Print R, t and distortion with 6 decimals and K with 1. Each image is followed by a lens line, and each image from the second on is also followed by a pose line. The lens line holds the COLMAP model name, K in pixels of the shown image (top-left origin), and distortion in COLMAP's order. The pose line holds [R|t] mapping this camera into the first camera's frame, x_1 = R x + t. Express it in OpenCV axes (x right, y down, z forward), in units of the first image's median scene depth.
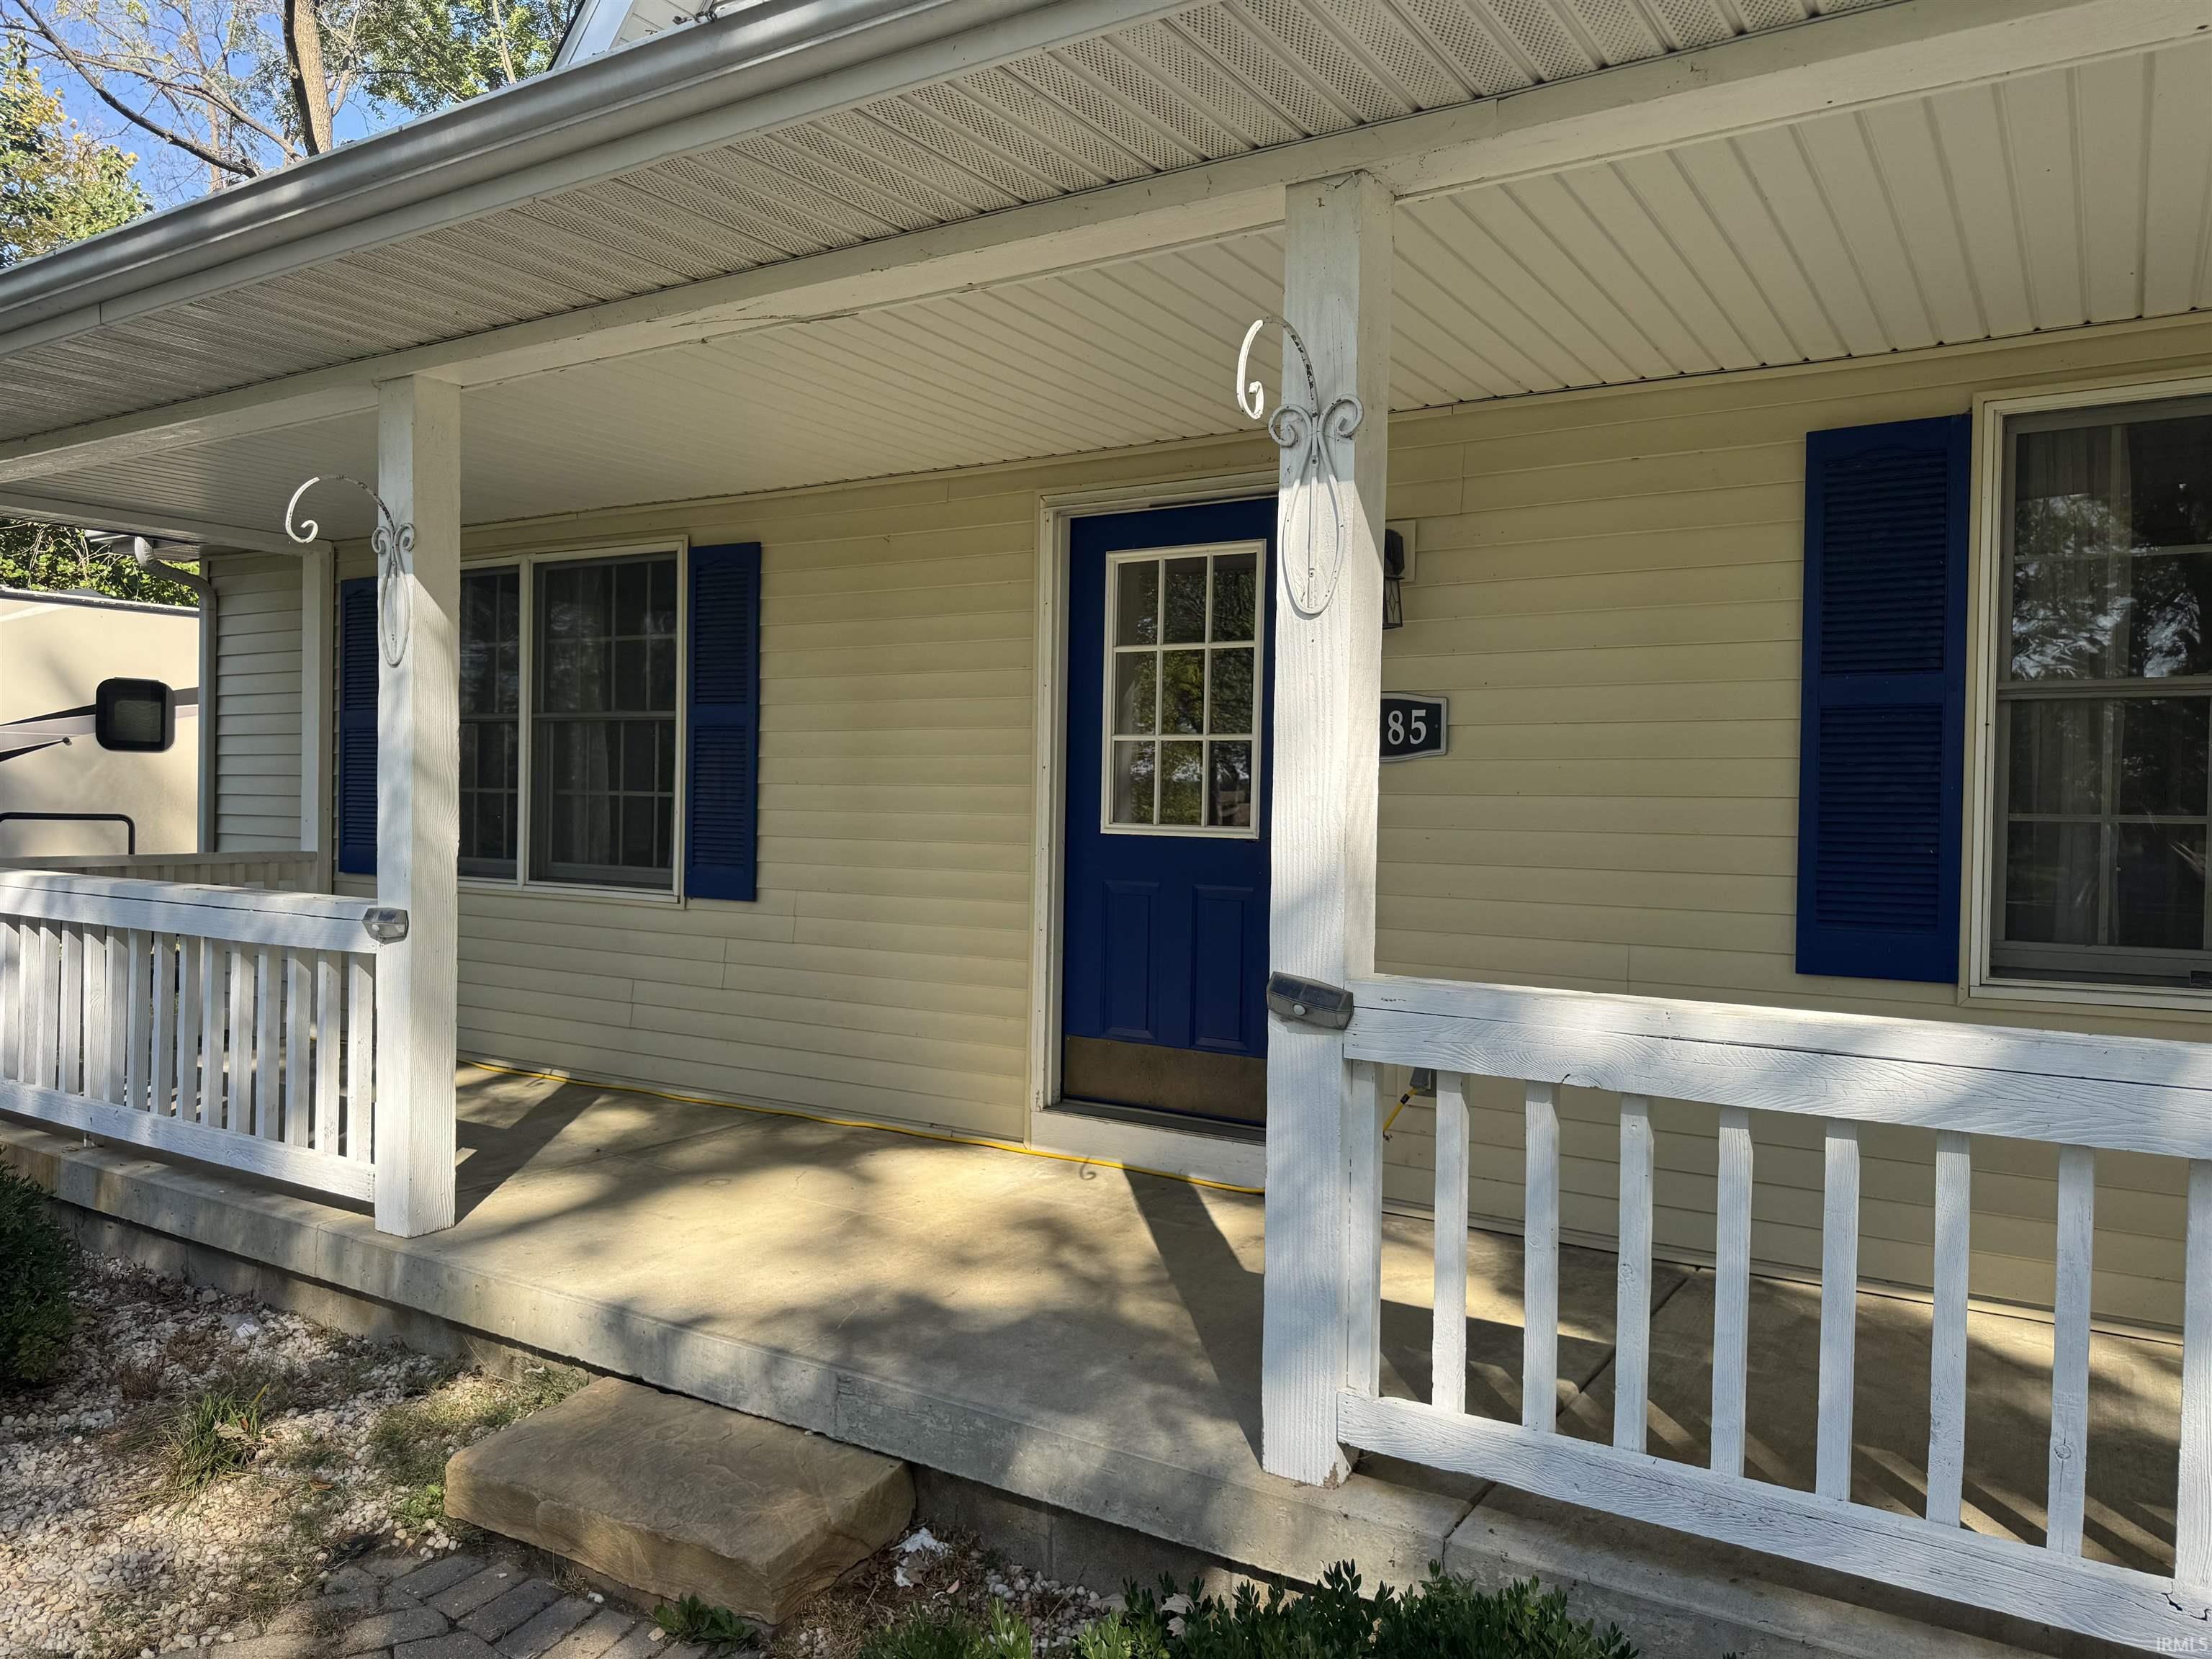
lens RADIAL K [[1554.5, 0, 1106.0], [0, 1554.5, 829.5], [0, 0, 1]] dist [-0.001367, -0.000999]
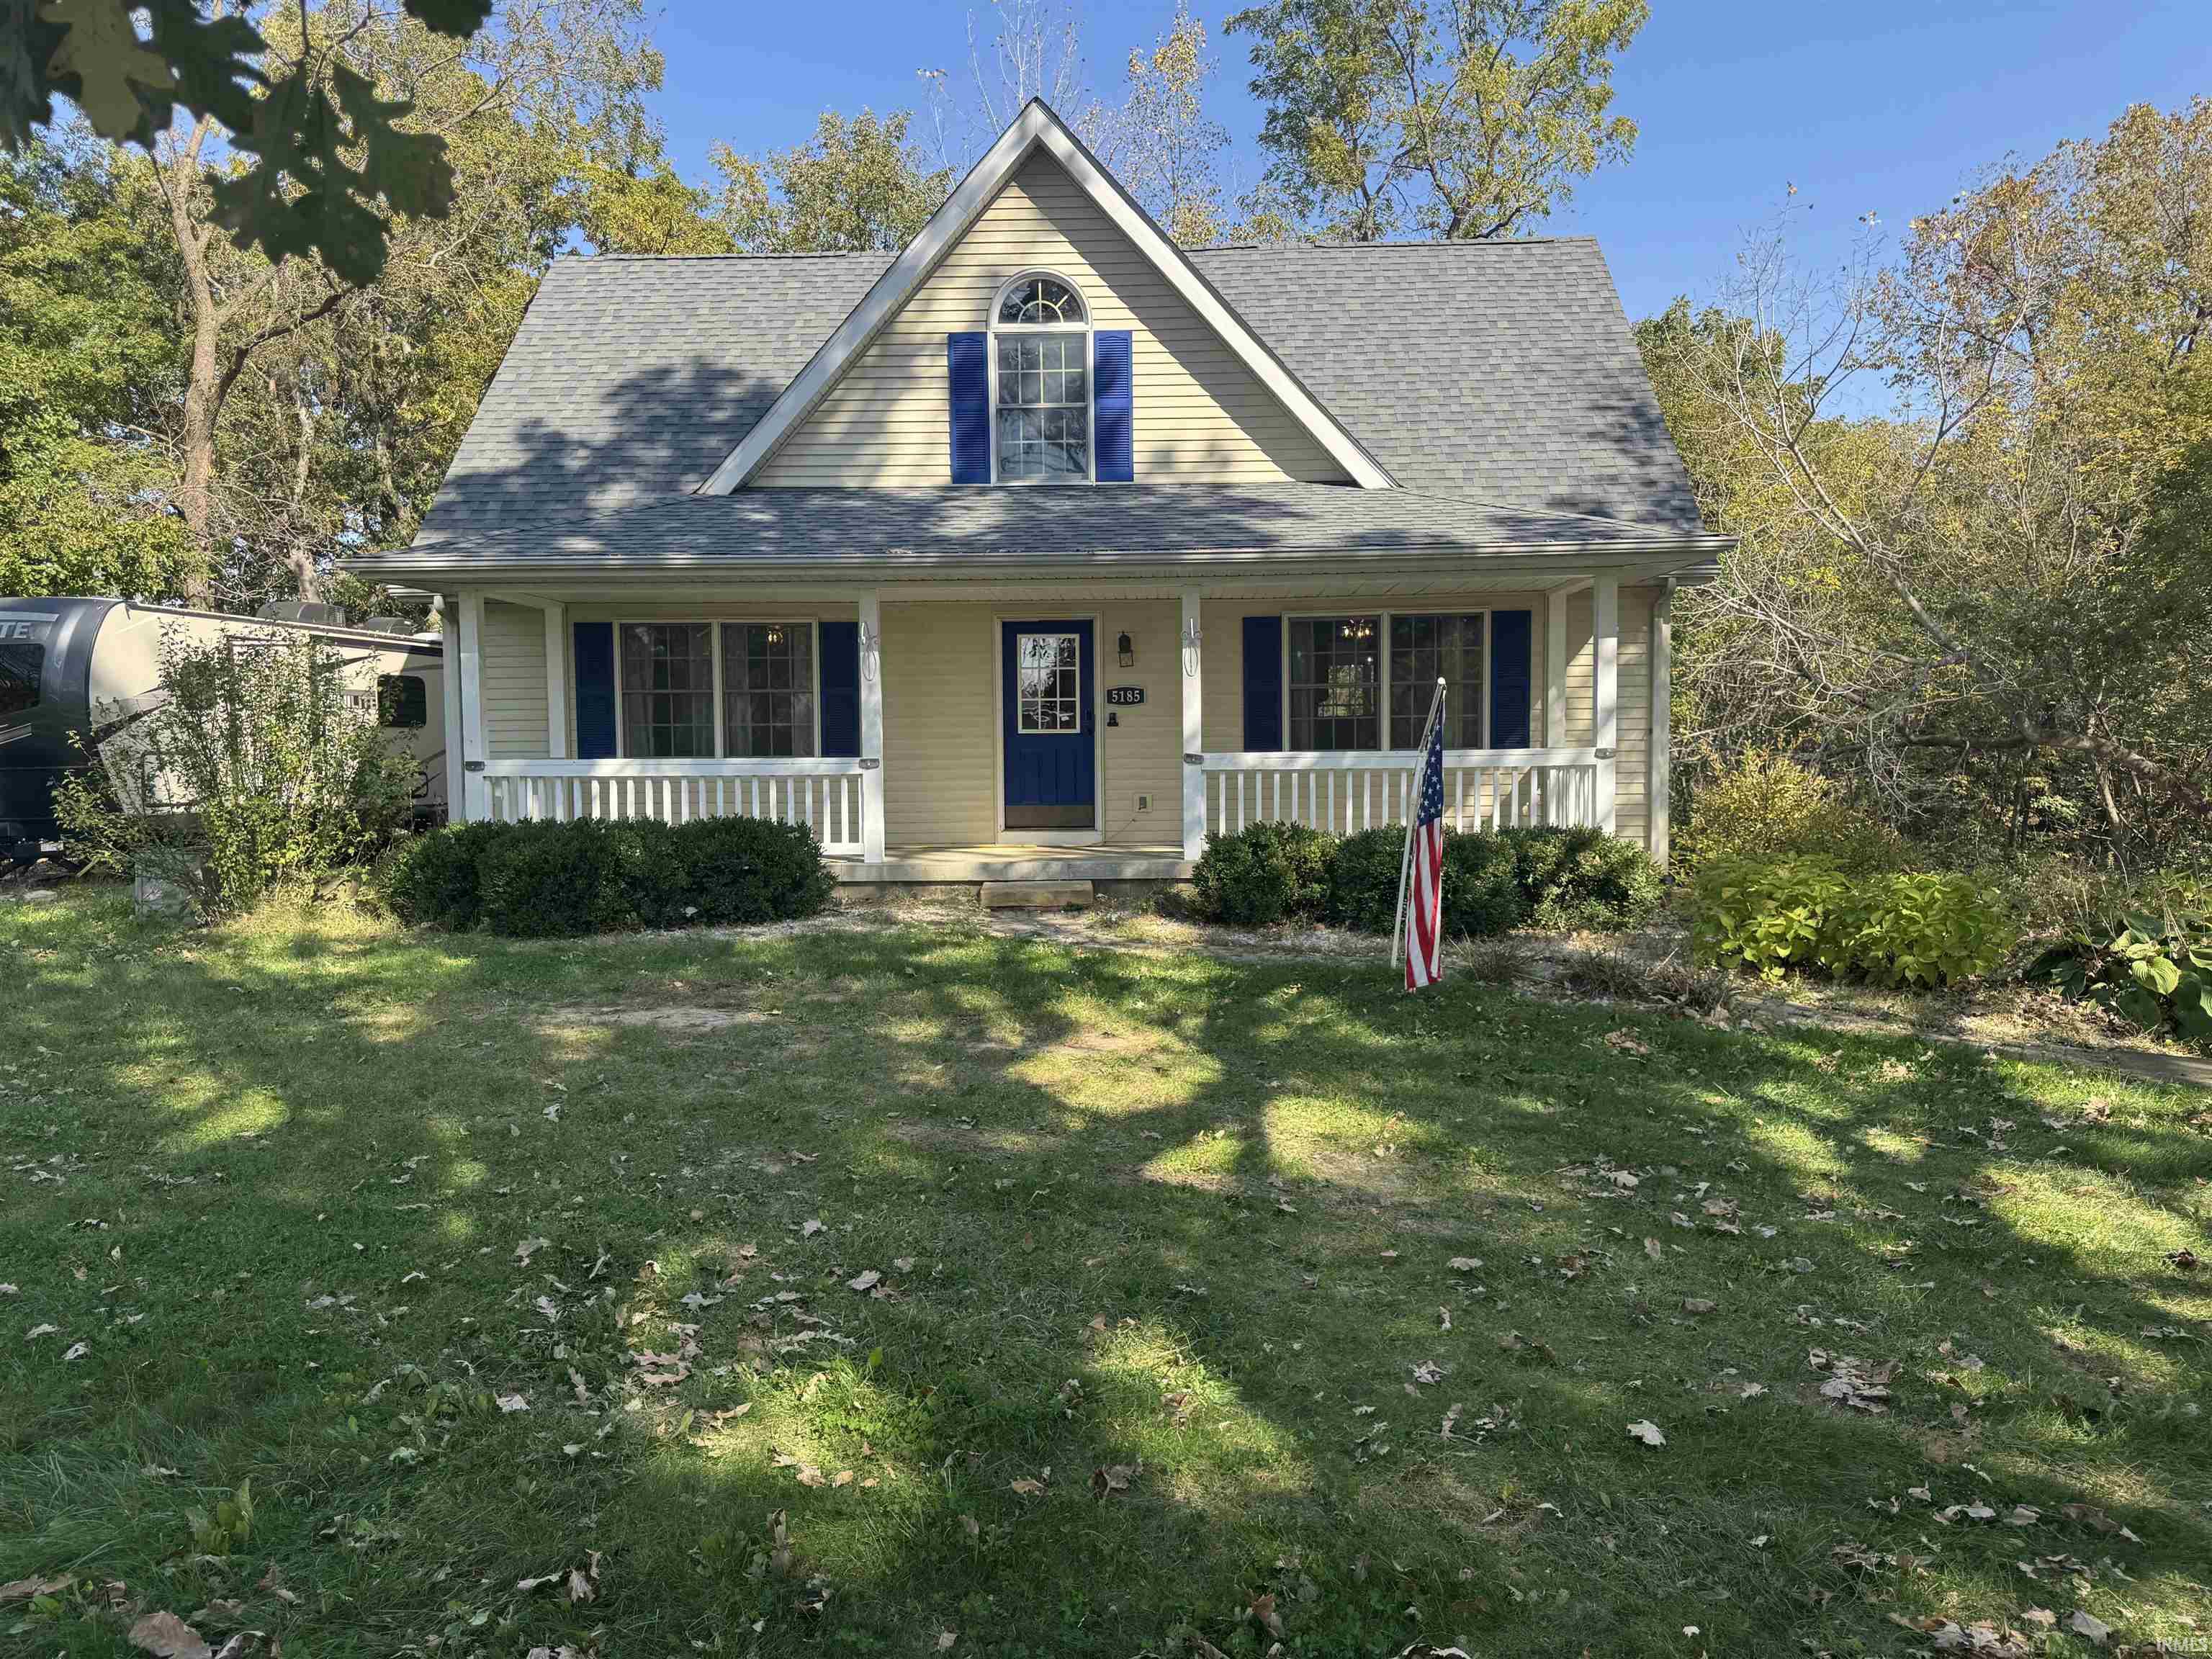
lens RADIAL K [[1554.5, 0, 1106.0], [0, 1554.5, 829.5], [0, 0, 1]] dist [-0.001367, -0.000999]
pose [[0.862867, -0.054674, 0.502465, -1.782250], [0.036924, 0.998295, 0.045218, 0.075182], [-0.504081, -0.020465, 0.863414, -2.120096]]
